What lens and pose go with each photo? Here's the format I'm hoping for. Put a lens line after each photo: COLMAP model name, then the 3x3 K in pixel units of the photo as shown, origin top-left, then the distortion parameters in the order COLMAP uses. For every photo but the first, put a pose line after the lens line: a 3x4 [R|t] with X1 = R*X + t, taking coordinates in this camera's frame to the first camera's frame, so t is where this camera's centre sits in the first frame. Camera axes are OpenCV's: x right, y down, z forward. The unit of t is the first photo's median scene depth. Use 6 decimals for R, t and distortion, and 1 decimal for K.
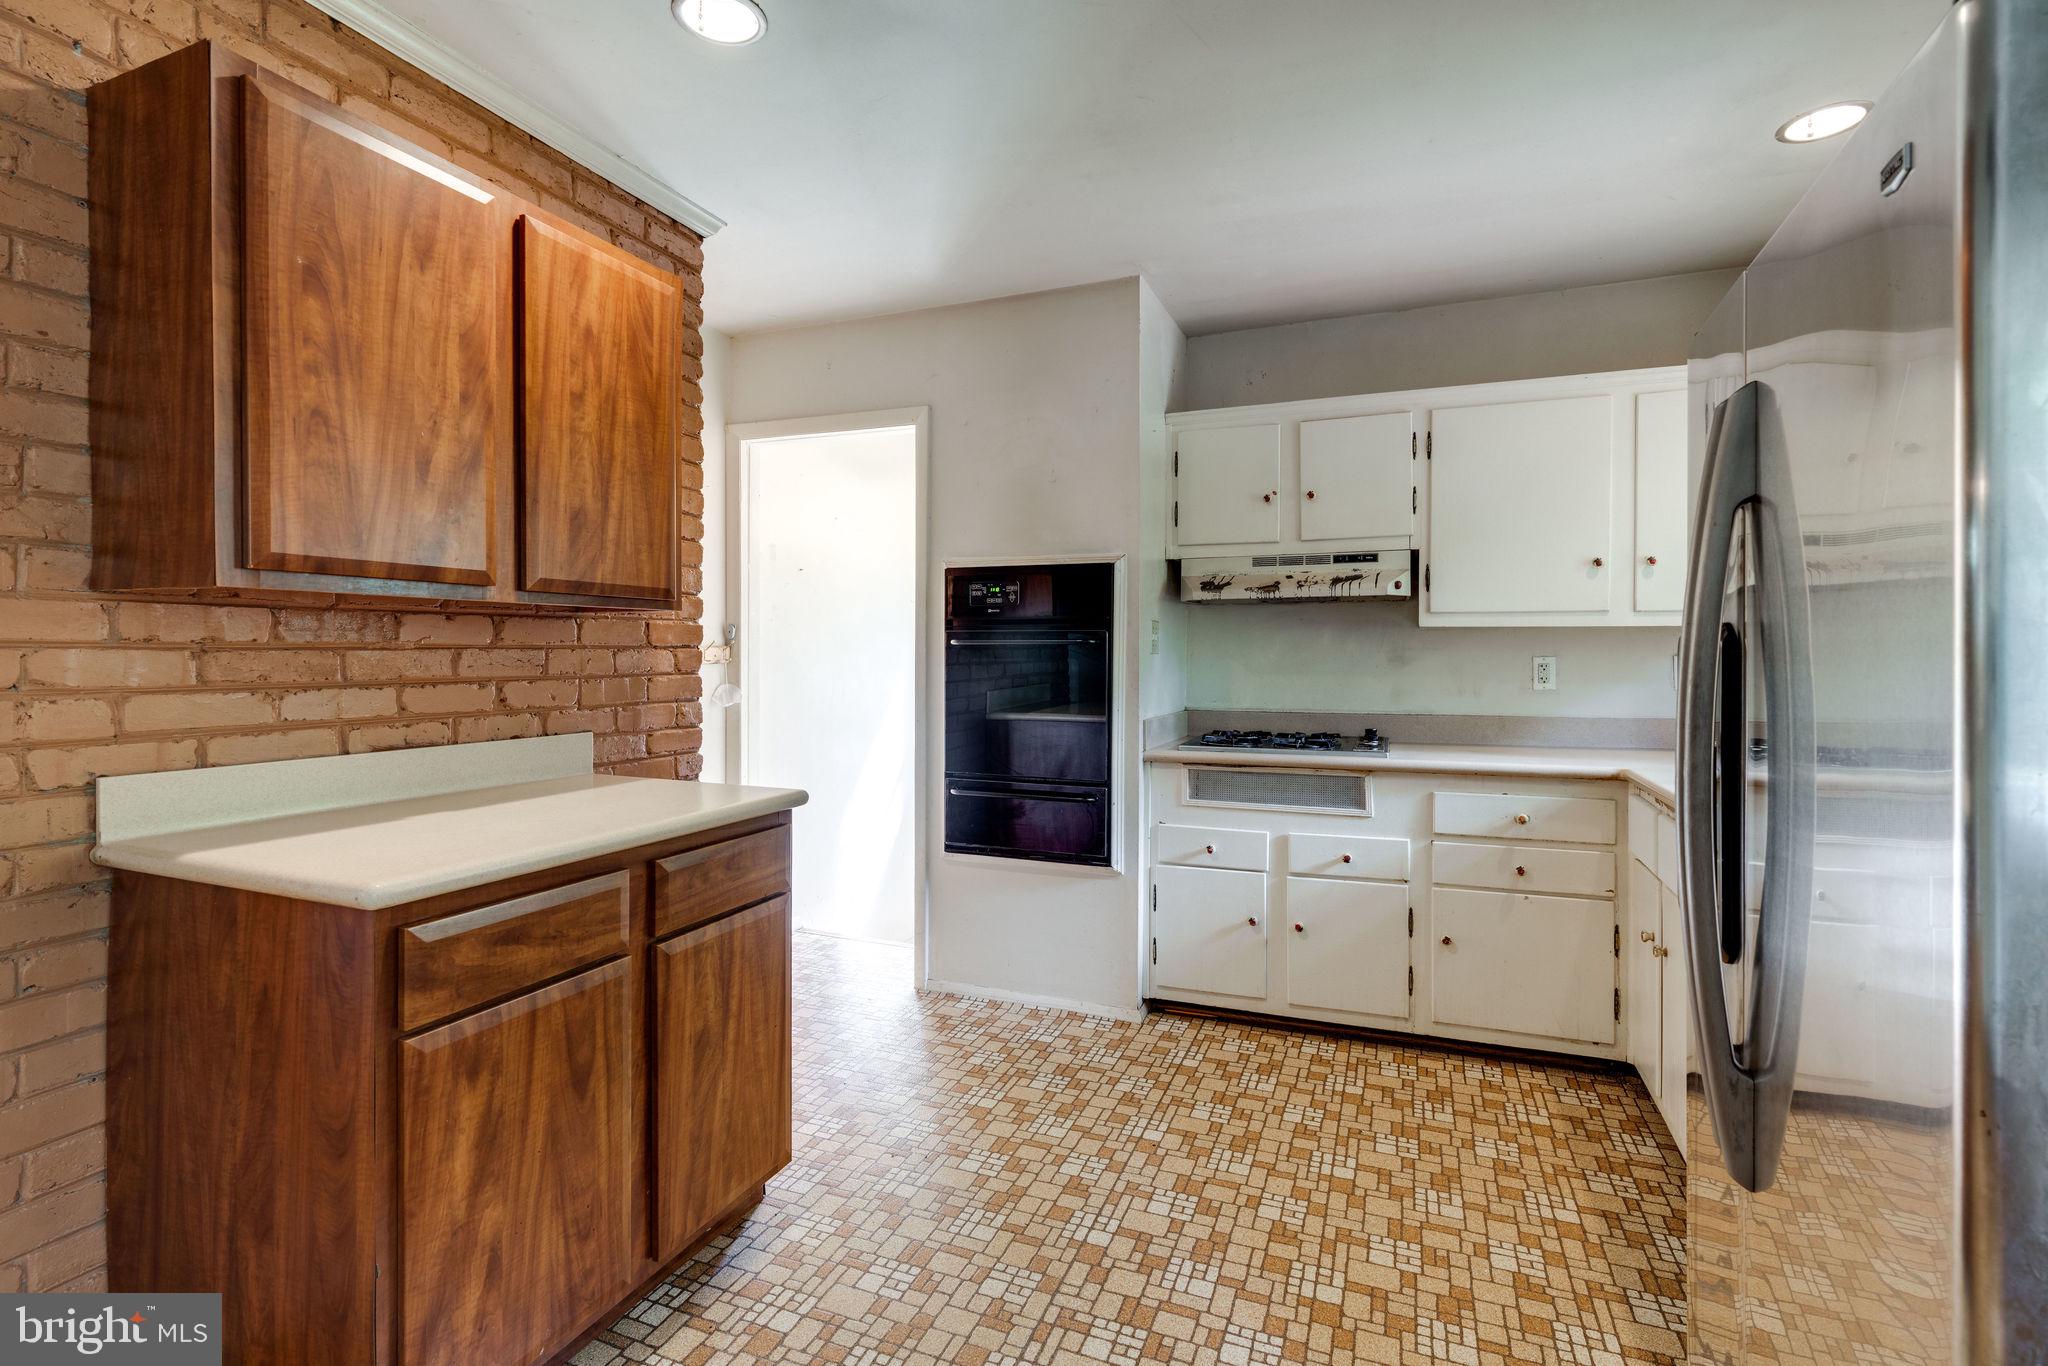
lens RADIAL K [[928.5, 0, 1001.3], [0, 928.5, 676.4], [0, 0, 1]] dist [-0.015178, 0.004438]
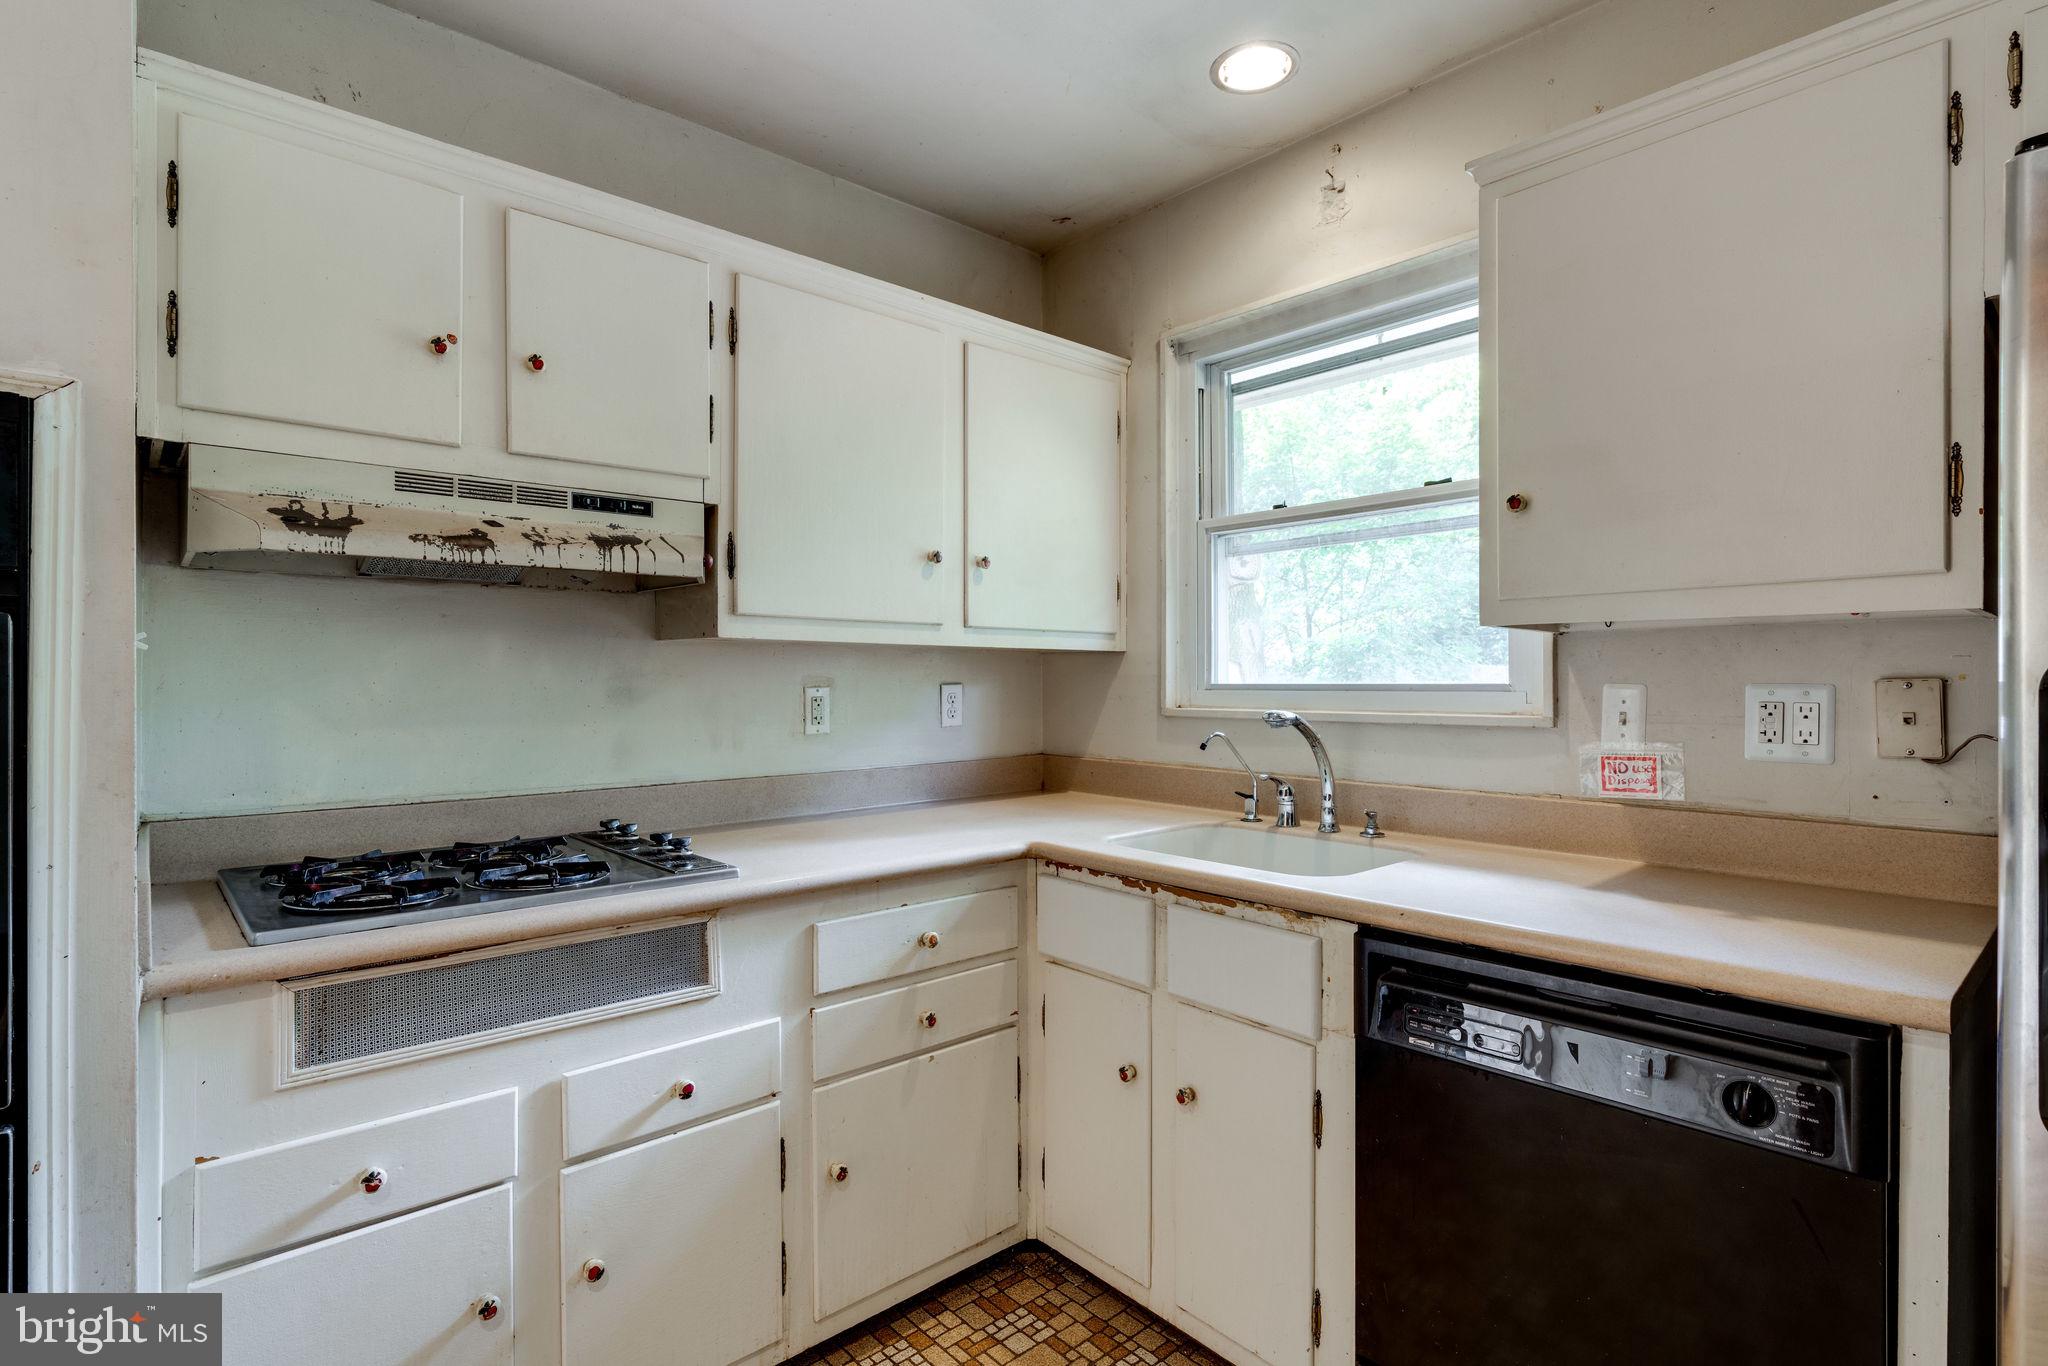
lens RADIAL K [[1016.7, 0, 1012.2], [0, 1016.7, 685.4], [0, 0, 1]] dist [-0.003573, 0.001887]
pose [[0.440358, -0.007177, 0.897793, -0.053168], [0.022529, 0.999742, -0.003058, -0.022158], [-0.897539, 0.021573, 0.440406, 0.710494]]
